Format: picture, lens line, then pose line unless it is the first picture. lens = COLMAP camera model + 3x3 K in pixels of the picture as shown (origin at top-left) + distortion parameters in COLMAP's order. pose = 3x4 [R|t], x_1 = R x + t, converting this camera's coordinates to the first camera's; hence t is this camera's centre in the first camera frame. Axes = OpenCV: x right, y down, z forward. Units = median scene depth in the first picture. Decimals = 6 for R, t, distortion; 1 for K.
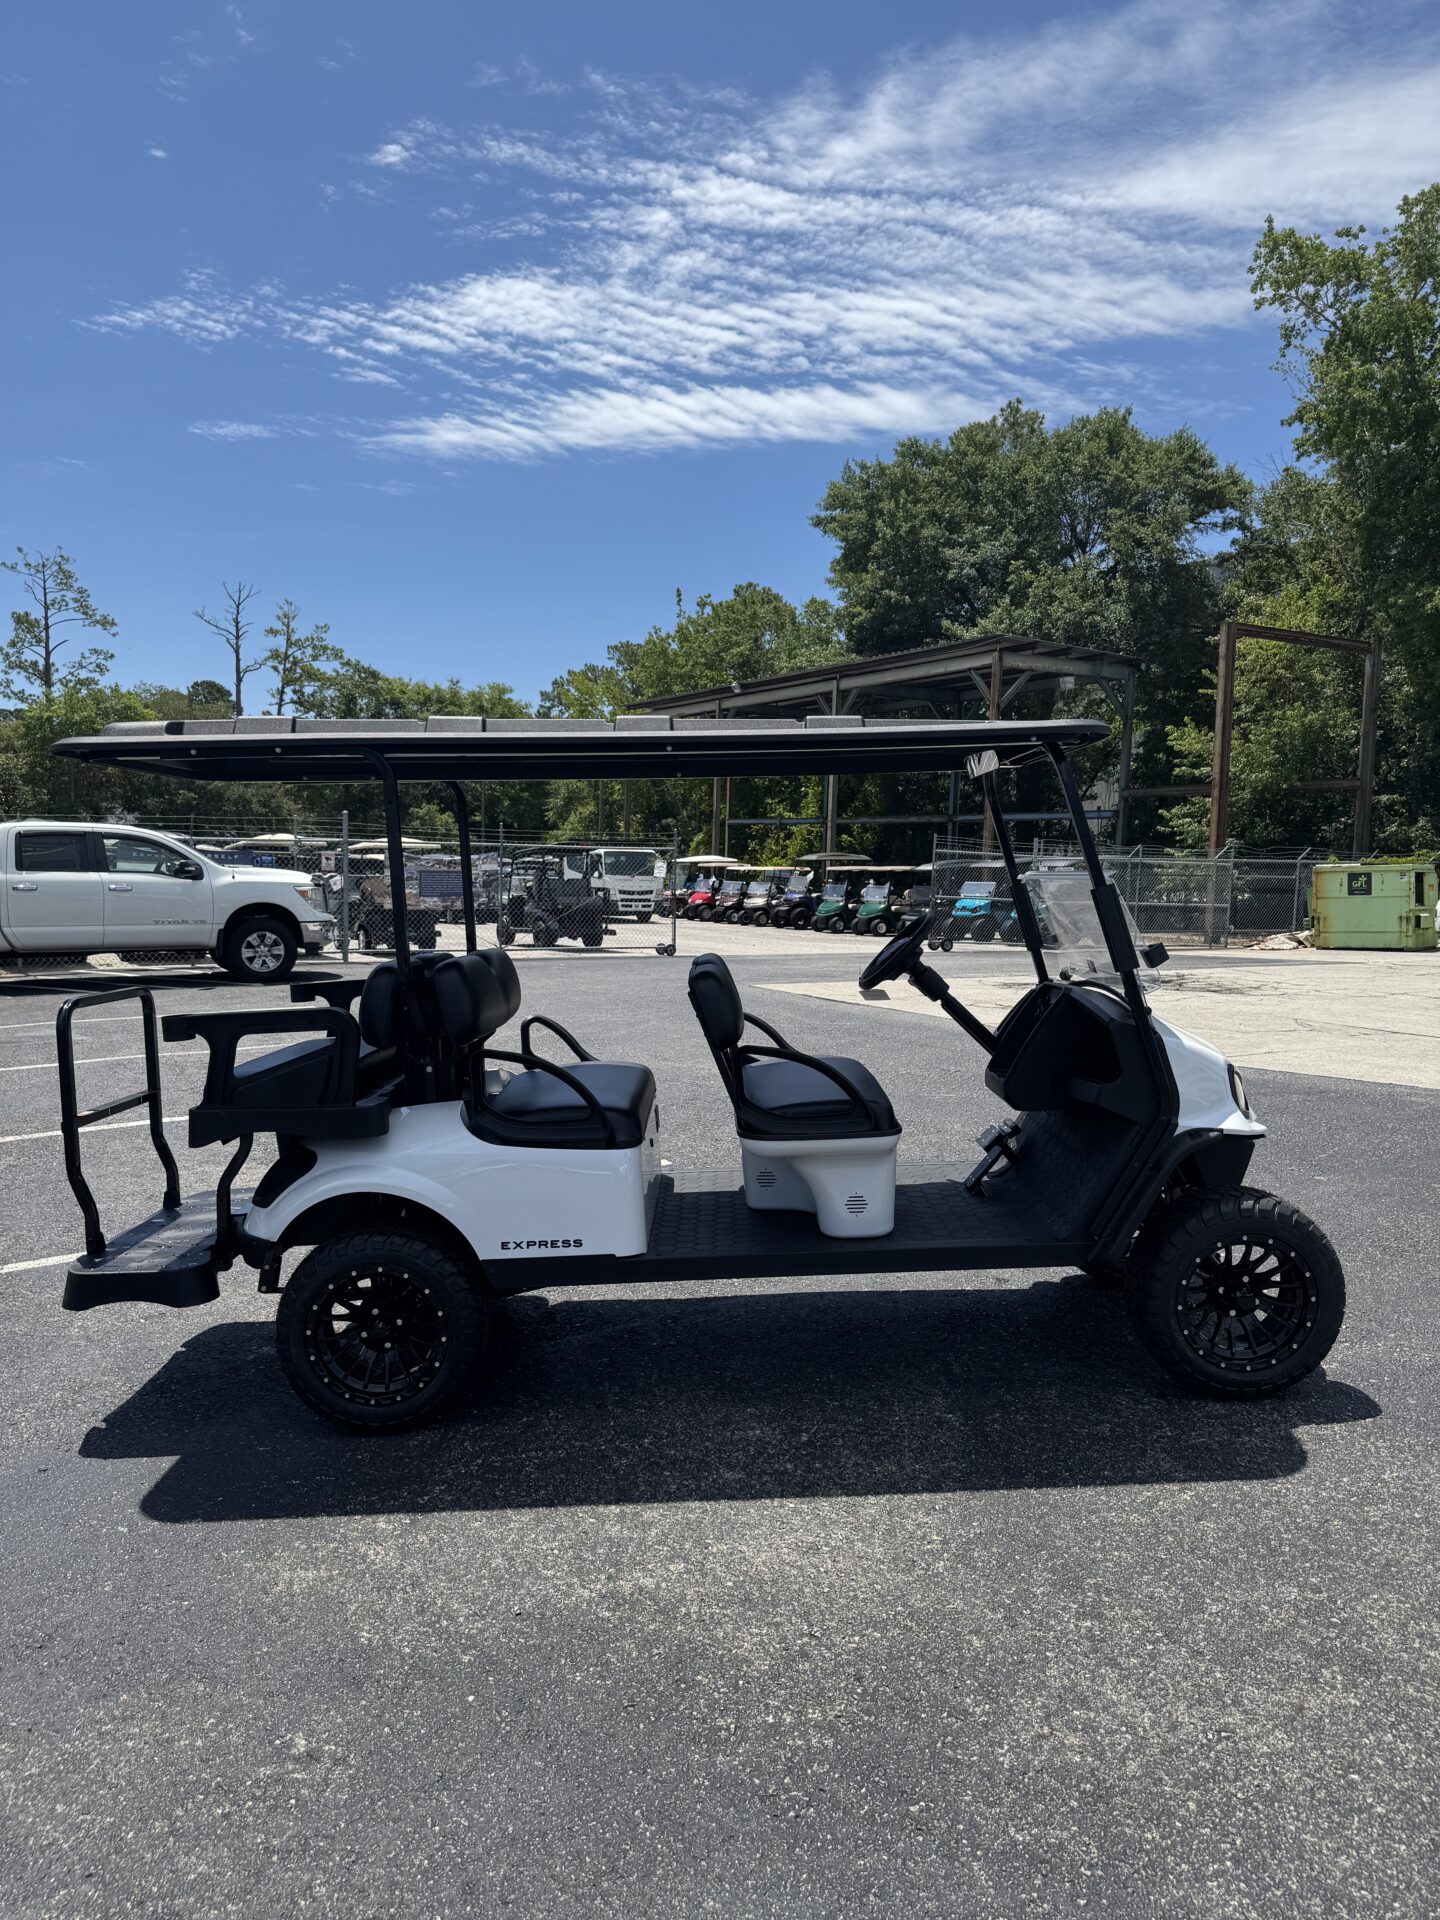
lens RADIAL K [[1374.5, 0, 726.0], [0, 1374.5, 958.1], [0, 0, 1]] dist [0.015806, -0.029884]
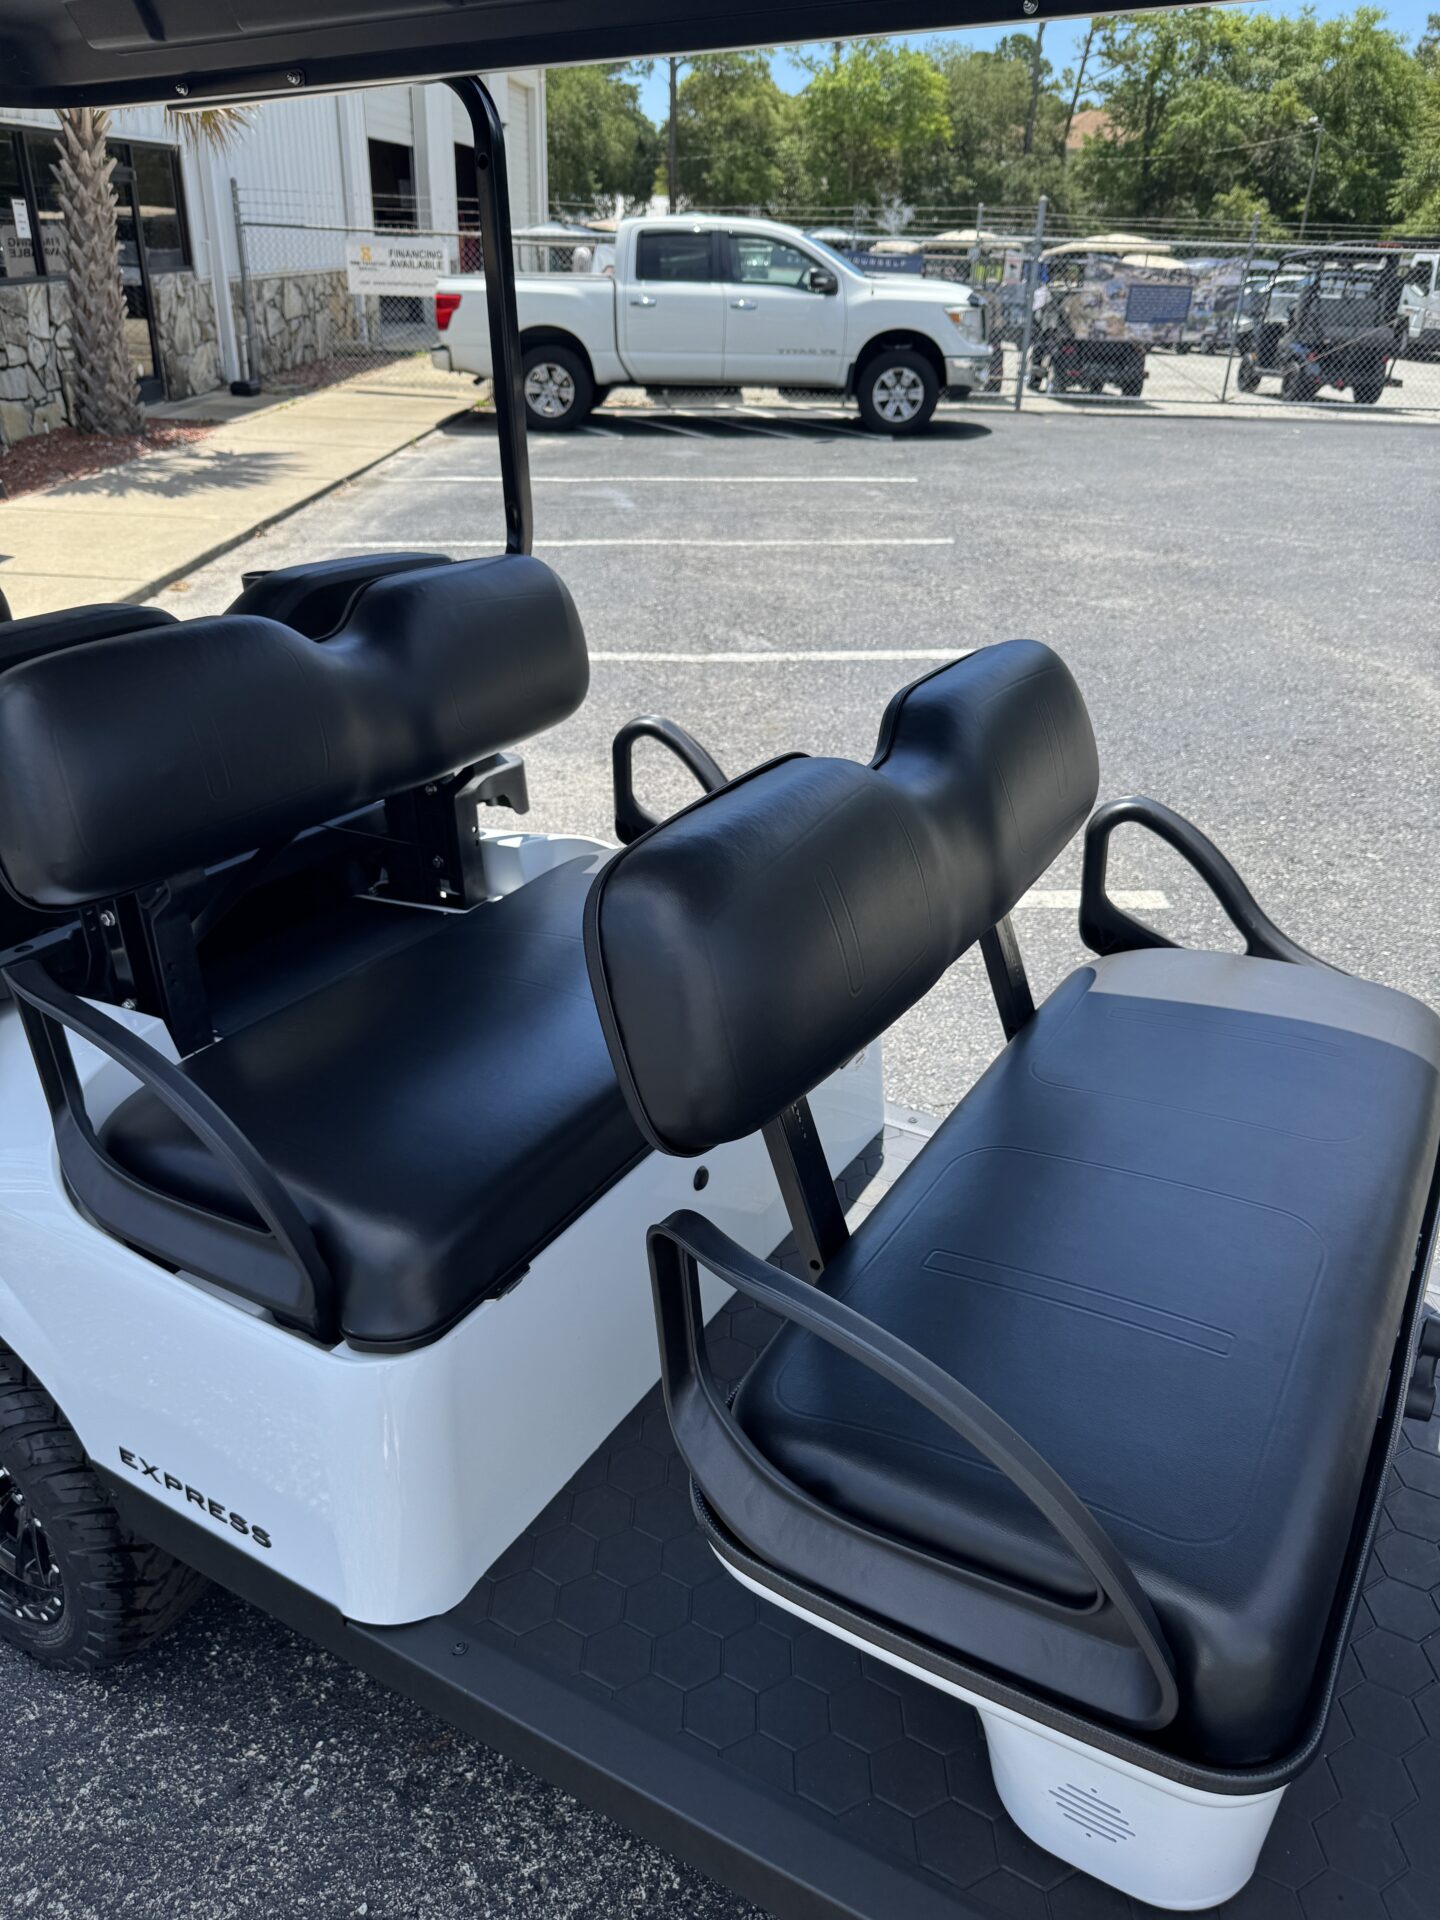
lens RADIAL K [[1374.5, 0, 699.9], [0, 1374.5, 953.3], [0, 0, 1]] dist [0.015806, -0.029884]
pose [[0.846374, 0.242632, -0.474111, 0.020823], [-0.042112, 0.917901, 0.394569, -0.013075], [0.530922, -0.313987, 0.787105, 0.144093]]
